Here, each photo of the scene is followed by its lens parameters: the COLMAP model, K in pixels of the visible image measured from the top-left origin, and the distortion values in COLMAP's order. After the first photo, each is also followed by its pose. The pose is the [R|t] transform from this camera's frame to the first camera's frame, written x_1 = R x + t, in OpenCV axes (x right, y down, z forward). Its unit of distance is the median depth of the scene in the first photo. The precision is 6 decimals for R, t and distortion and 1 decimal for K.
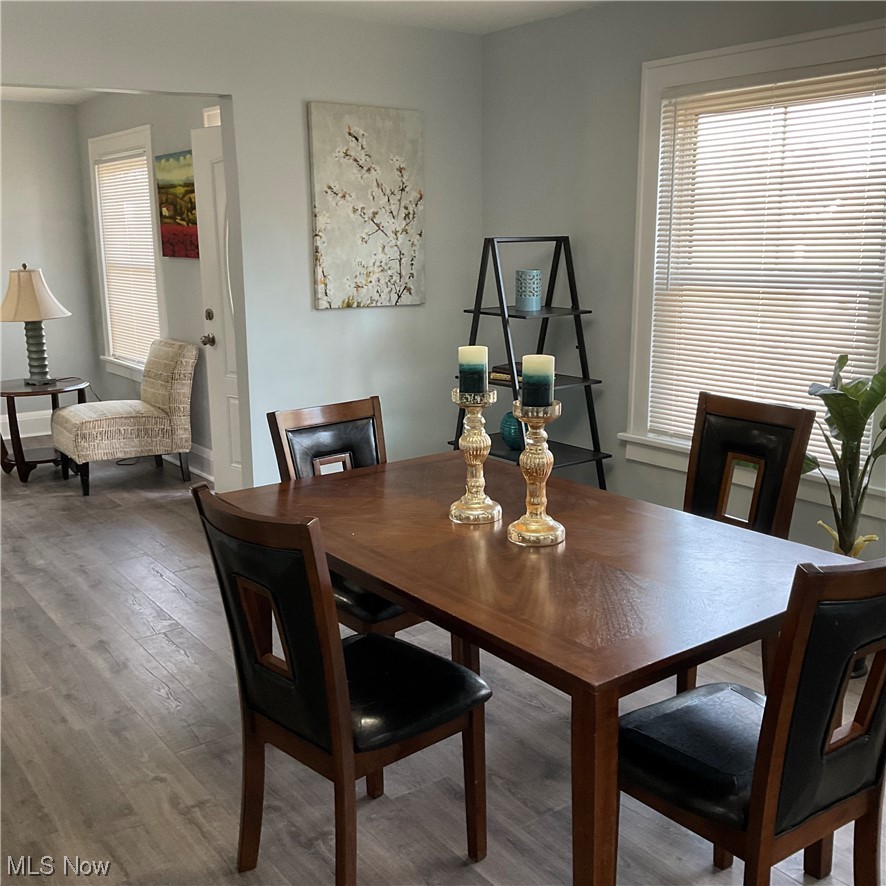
lens RADIAL K [[985.6, 0, 443.1], [0, 985.6, 441.0], [0, 0, 1]] dist [0.028514, 0.000000]
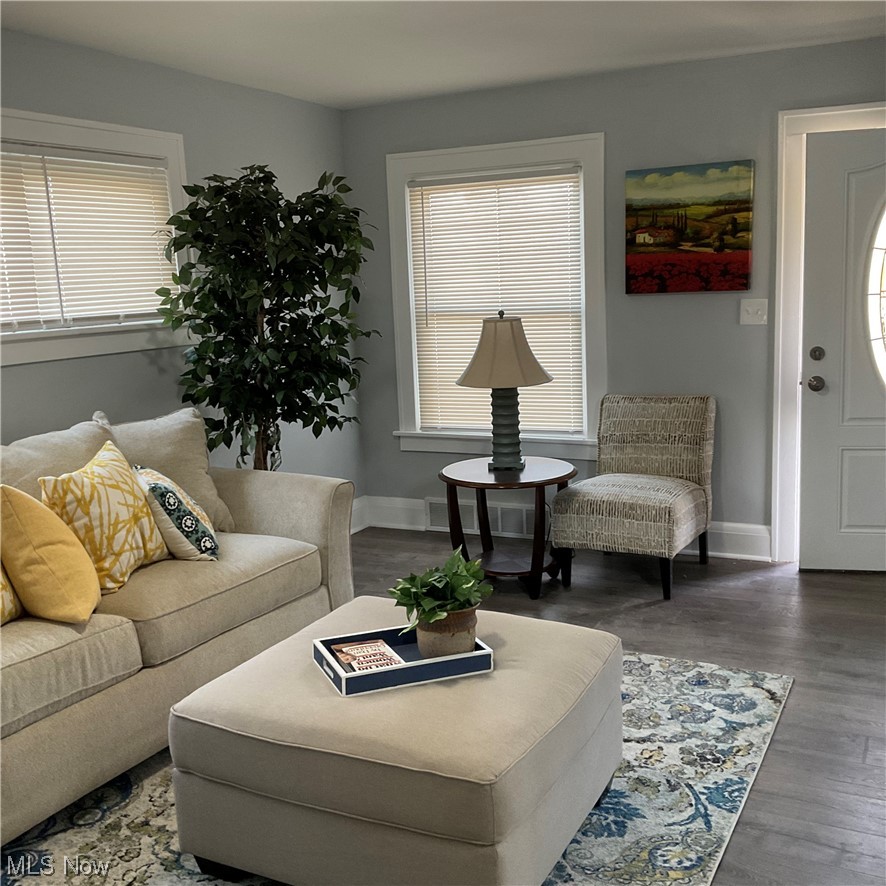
lens RADIAL K [[985.6, 0, 444.3], [0, 985.6, 446.2], [0, 0, 1]] dist [0.028514, 0.000000]
pose [[0.889579, -0.109377, 0.443493, -0.806696], [0.129619, 0.991443, -0.015480, -0.070862], [-0.438005, 0.071256, 0.896144, 0.355189]]
